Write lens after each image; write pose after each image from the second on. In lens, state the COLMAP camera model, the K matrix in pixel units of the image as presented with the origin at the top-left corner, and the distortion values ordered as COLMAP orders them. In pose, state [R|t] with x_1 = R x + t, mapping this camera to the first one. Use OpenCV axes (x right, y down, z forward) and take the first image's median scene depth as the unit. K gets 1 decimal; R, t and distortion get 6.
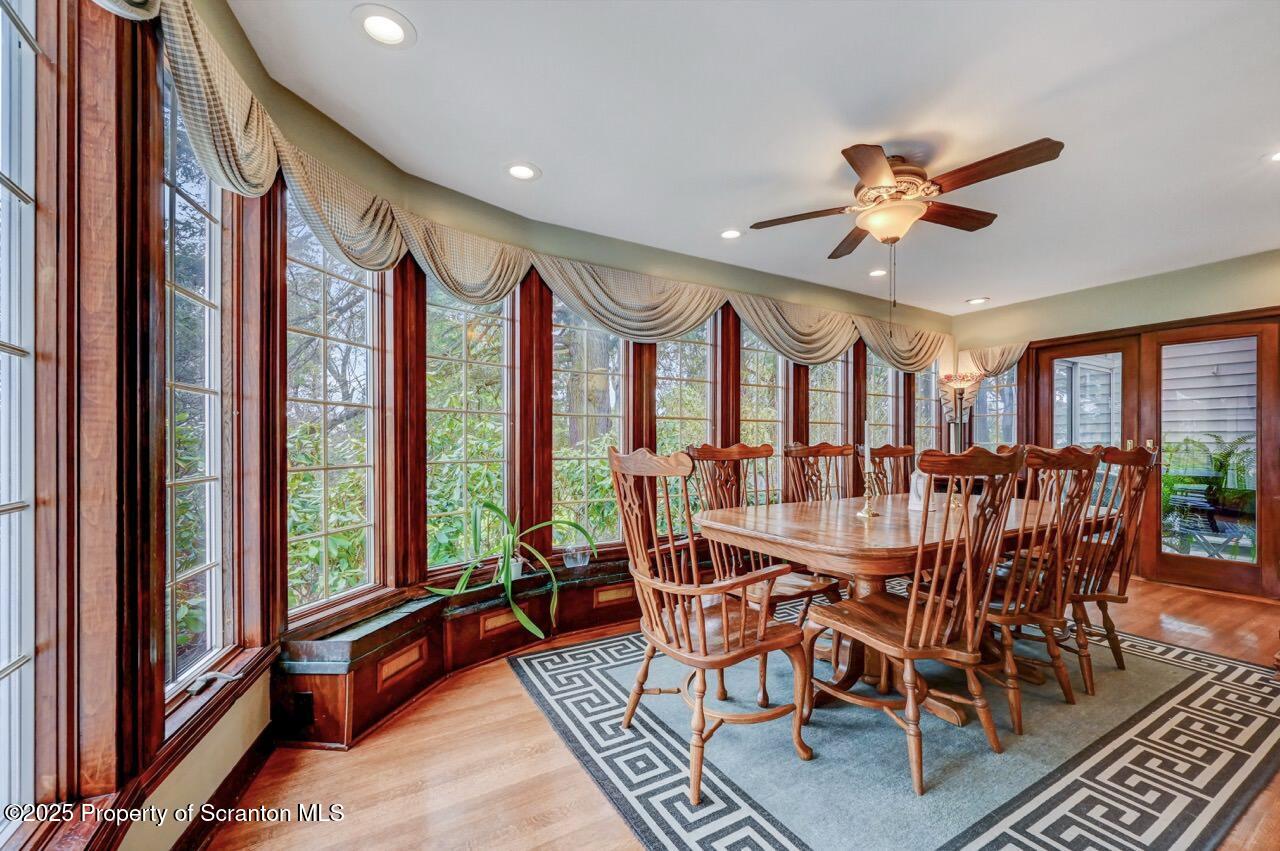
lens RADIAL K [[507.3, 0, 635.3], [0, 507.3, 435.6], [0, 0, 1]] dist [-0.001883, 0.000923]
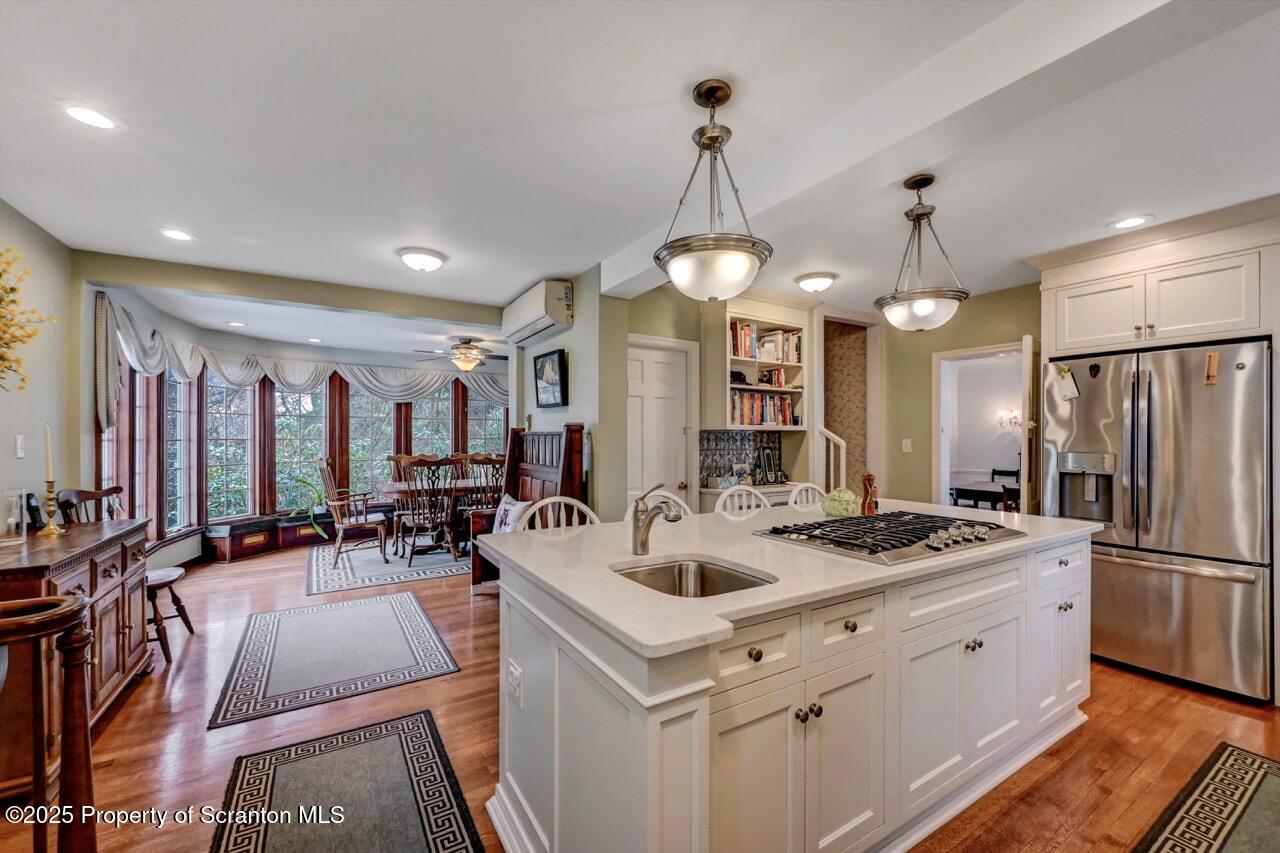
lens RADIAL K [[515.4, 0, 642.8], [0, 515.4, 430.7], [0, 0, 1]] dist [0.001522, -0.000019]
pose [[0.999181, 0.004411, 0.040234, 1.233578], [-0.004518, 0.999986, 0.002576, -0.111871], [-0.040222, -0.002756, 0.999187, -1.499724]]
